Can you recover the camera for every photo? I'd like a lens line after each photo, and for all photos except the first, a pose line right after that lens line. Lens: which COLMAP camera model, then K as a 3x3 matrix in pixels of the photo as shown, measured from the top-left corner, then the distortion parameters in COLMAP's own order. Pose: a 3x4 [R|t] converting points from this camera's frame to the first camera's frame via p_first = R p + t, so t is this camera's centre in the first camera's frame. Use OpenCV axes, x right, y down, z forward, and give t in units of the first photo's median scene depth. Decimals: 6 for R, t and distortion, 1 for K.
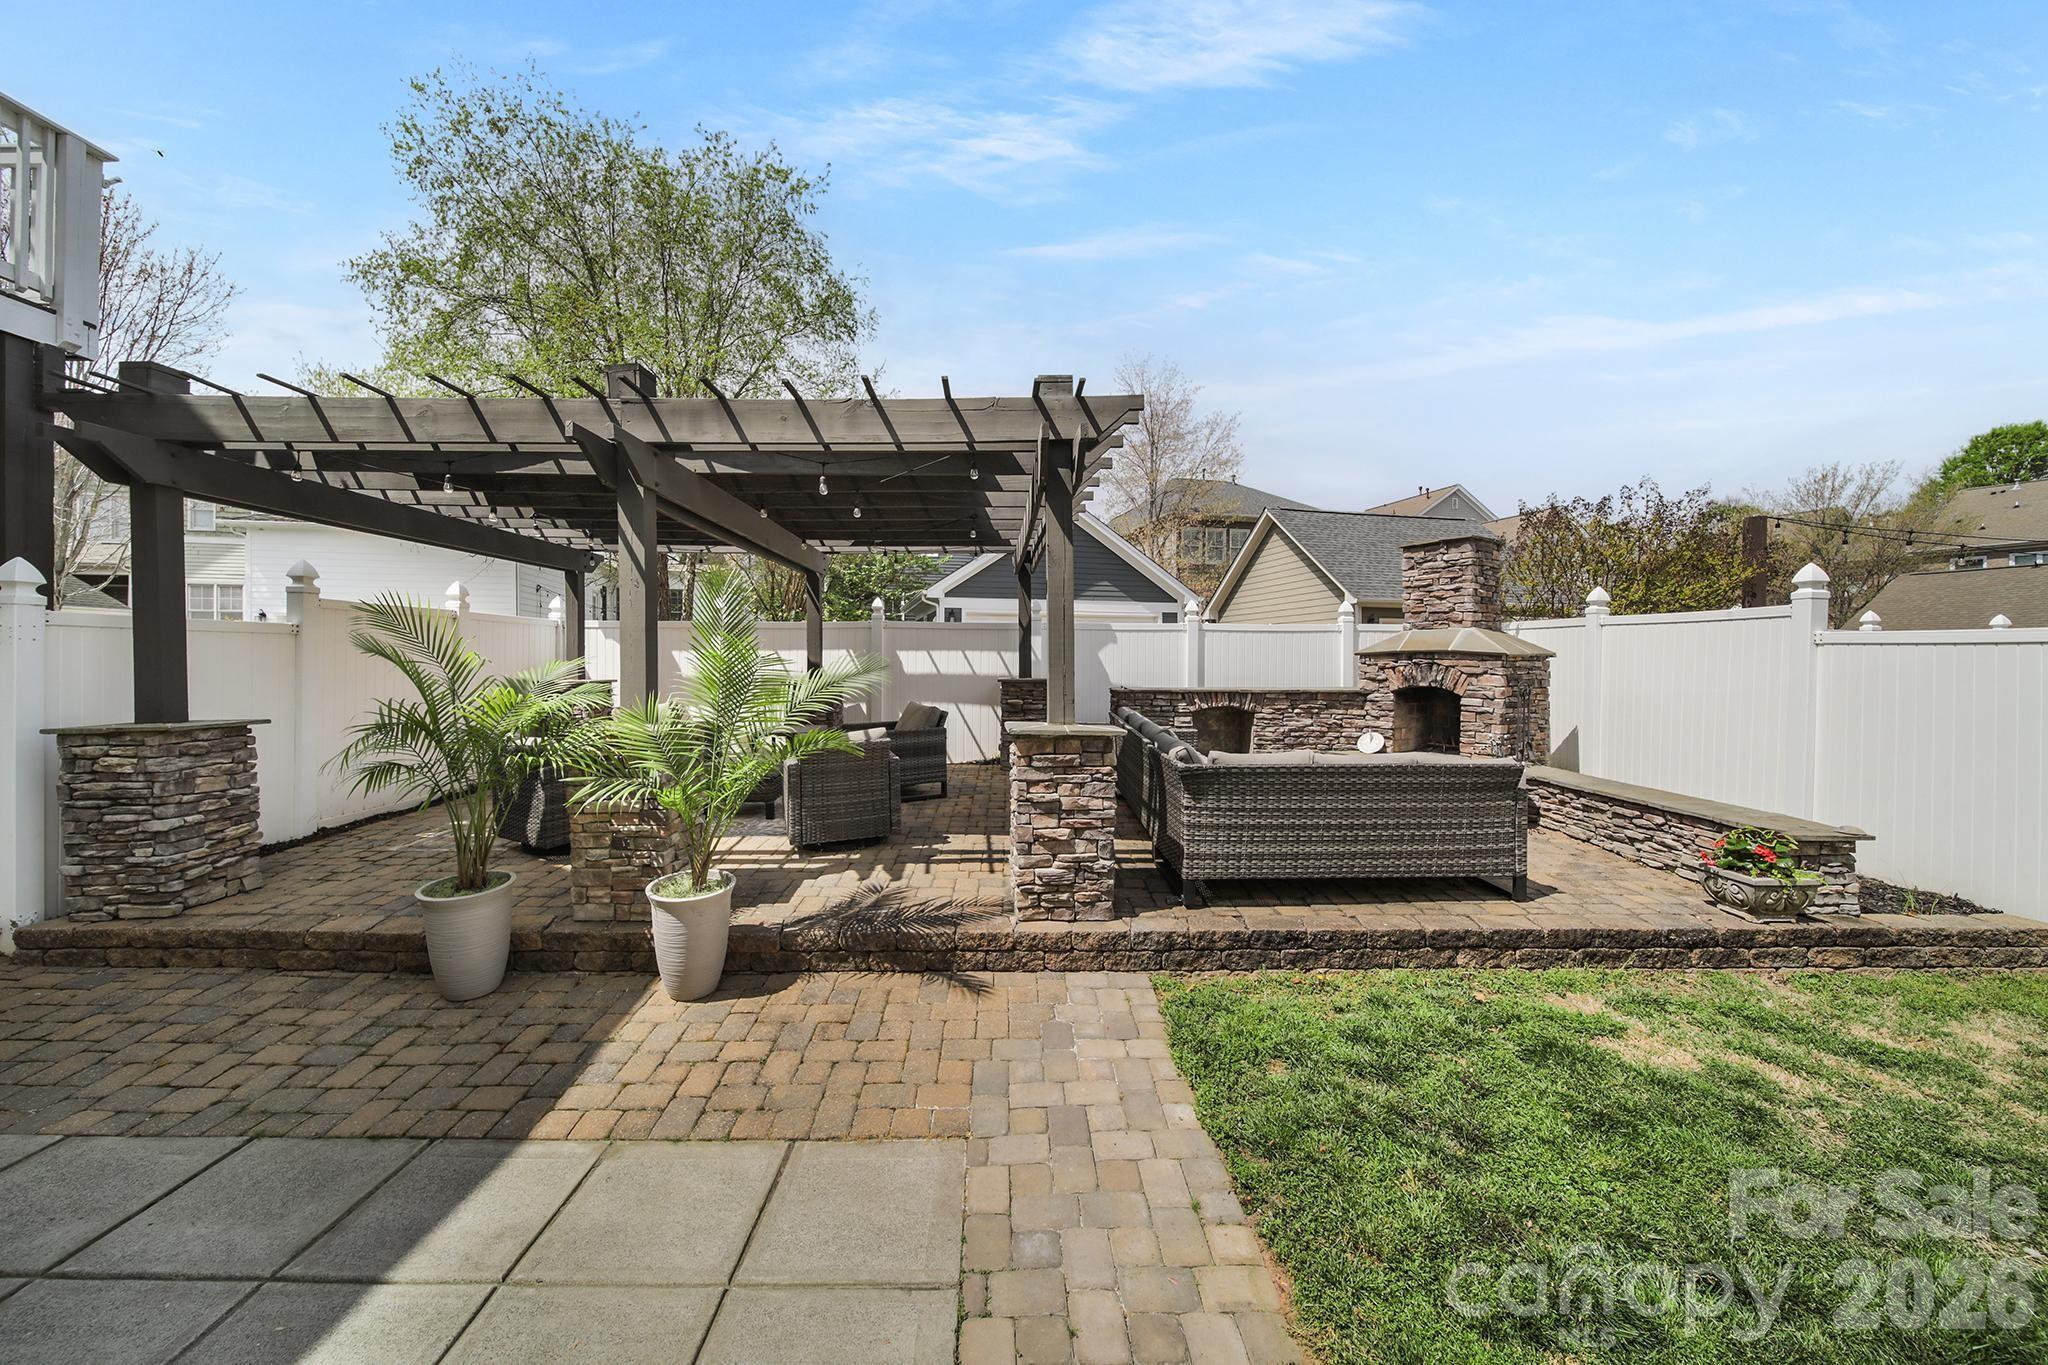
lens RADIAL K [[732.7, 0, 1017.8], [0, 732.7, 670.8], [0, 0, 1]] dist [-0.000687, -0.000181]
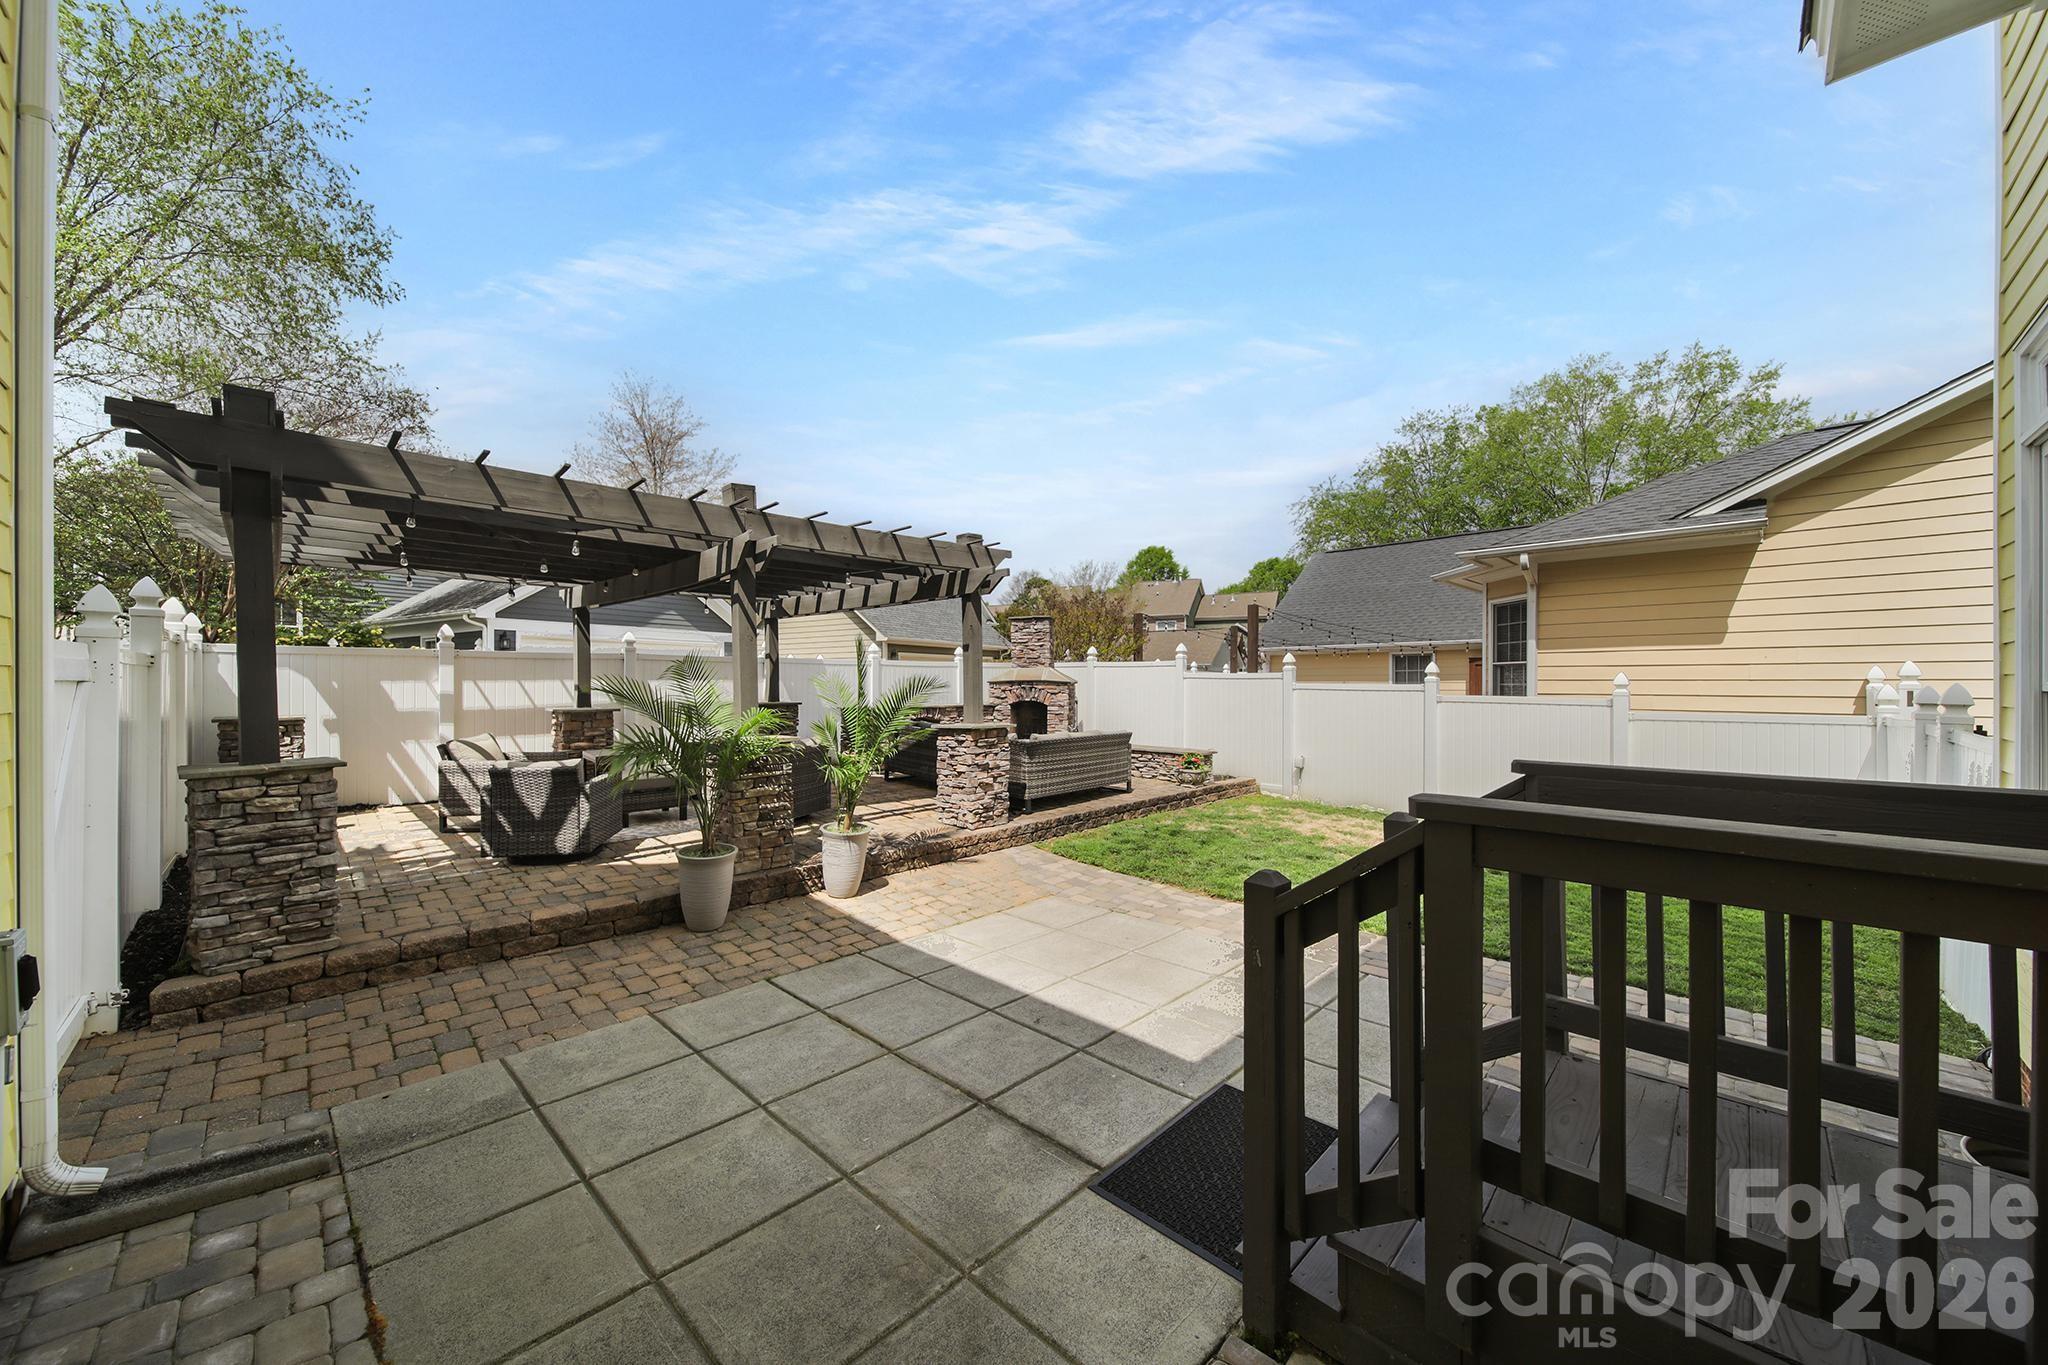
lens RADIAL K [[734.8, 0, 1016.6], [0, 734.8, 689.4], [0, 0, 1]] dist [0.000639, -0.000040]
pose [[0.718117, -0.011554, 0.695827, -0.918464], [0.015962, 0.999873, 0.000129, -0.008735], [-0.695740, 0.011014, 0.718210, -0.314085]]
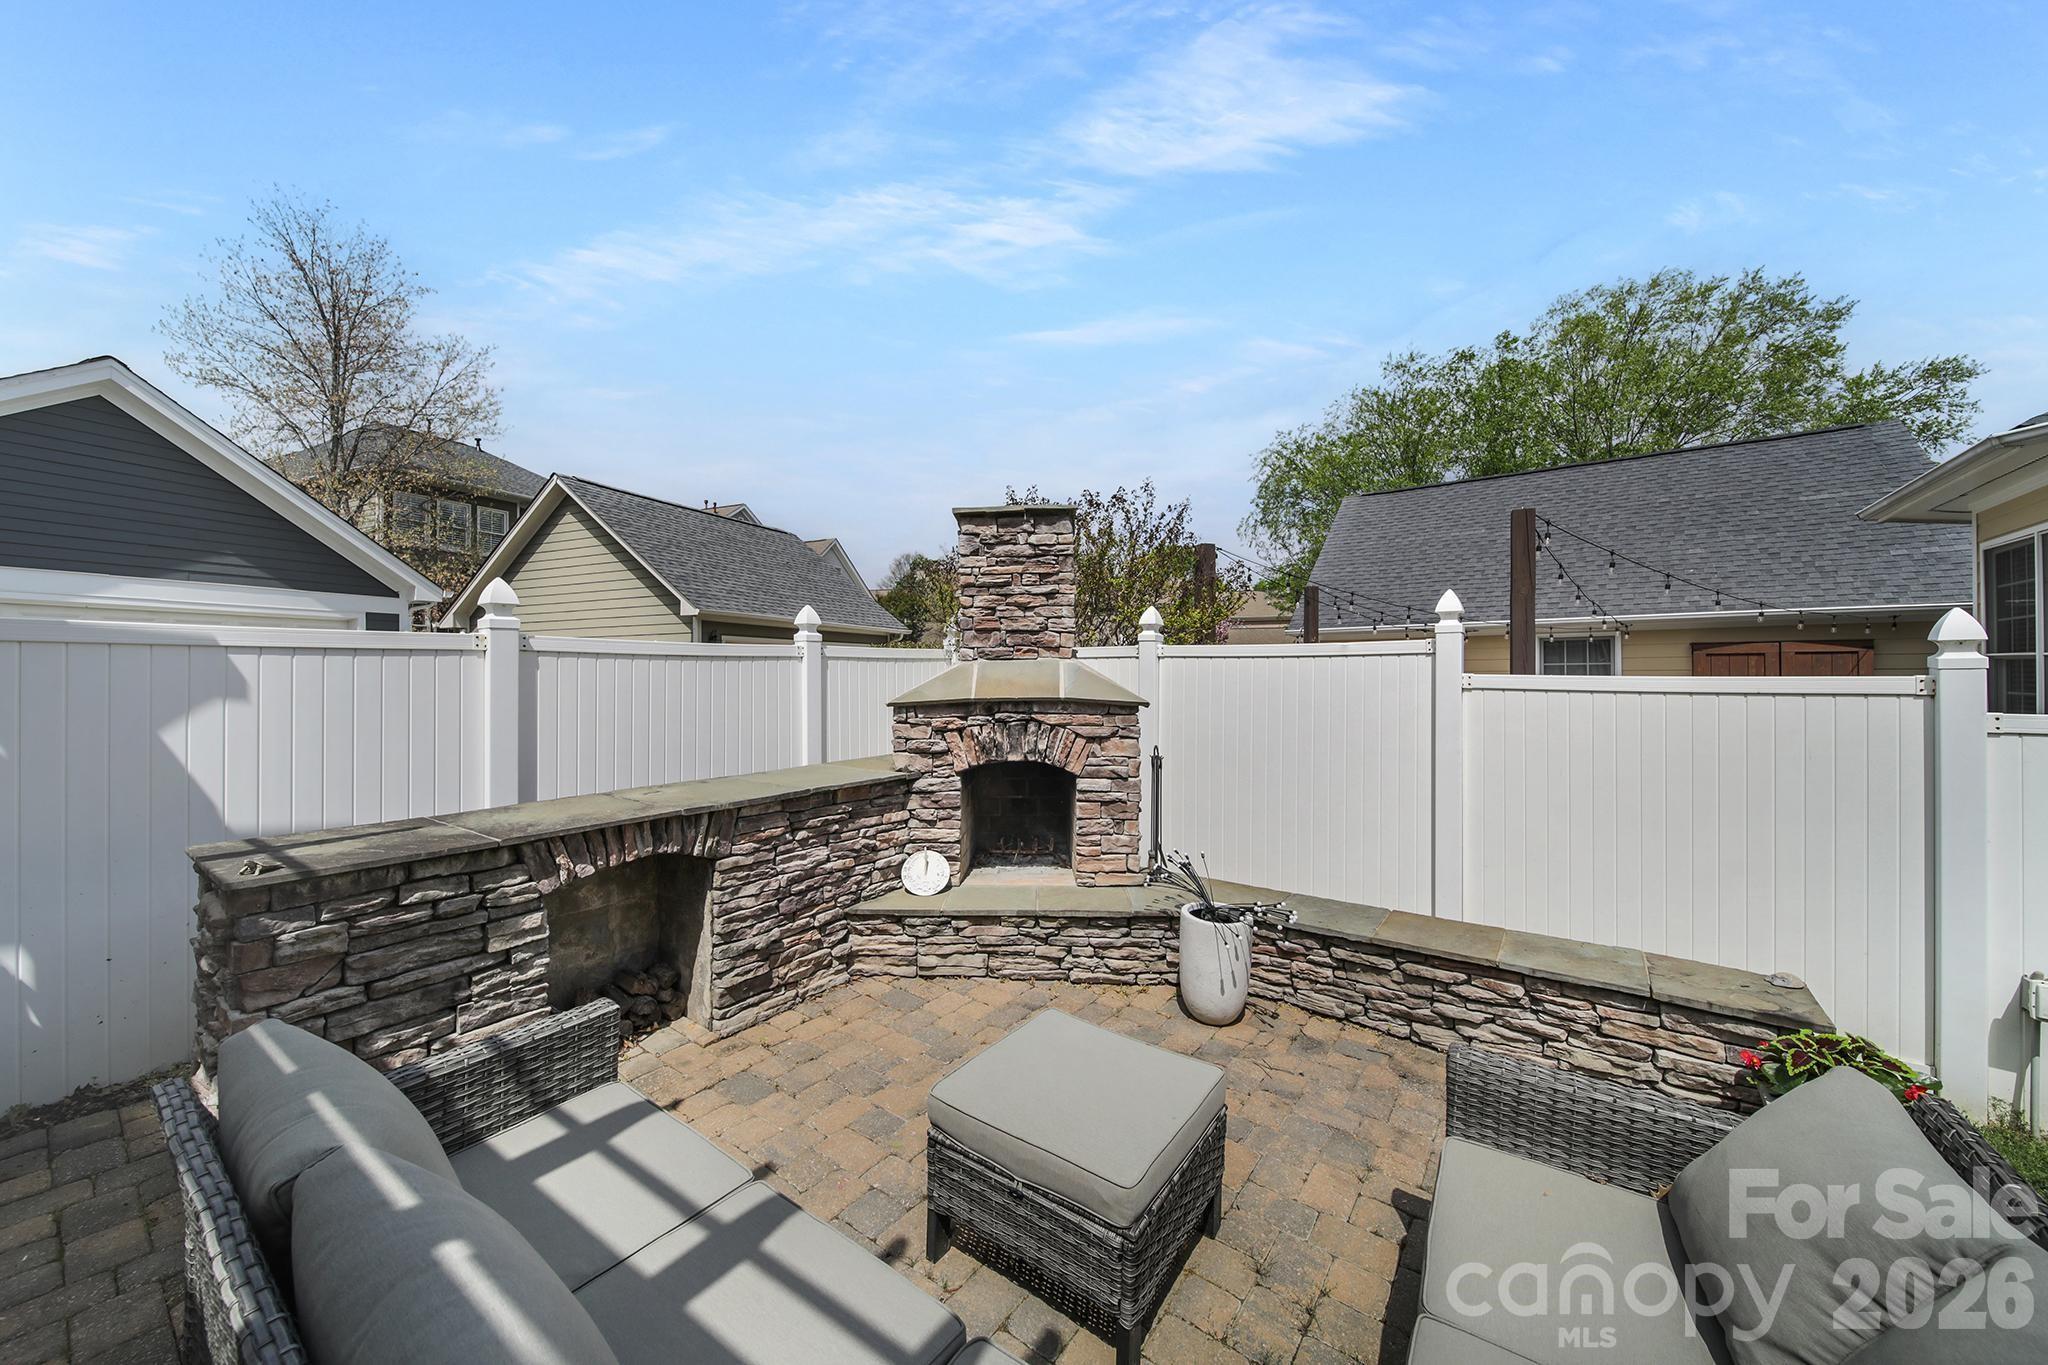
lens RADIAL K [[732.7, 0, 1017.8], [0, 732.7, 670.8], [0, 0, 1]] dist [-0.000687, -0.000181]
pose [[0.593528, -0.003579, 0.804805, 0.138008], [0.021902, 0.999692, -0.011707, -0.057224], [-0.804515, 0.024576, 0.593424, 0.901845]]
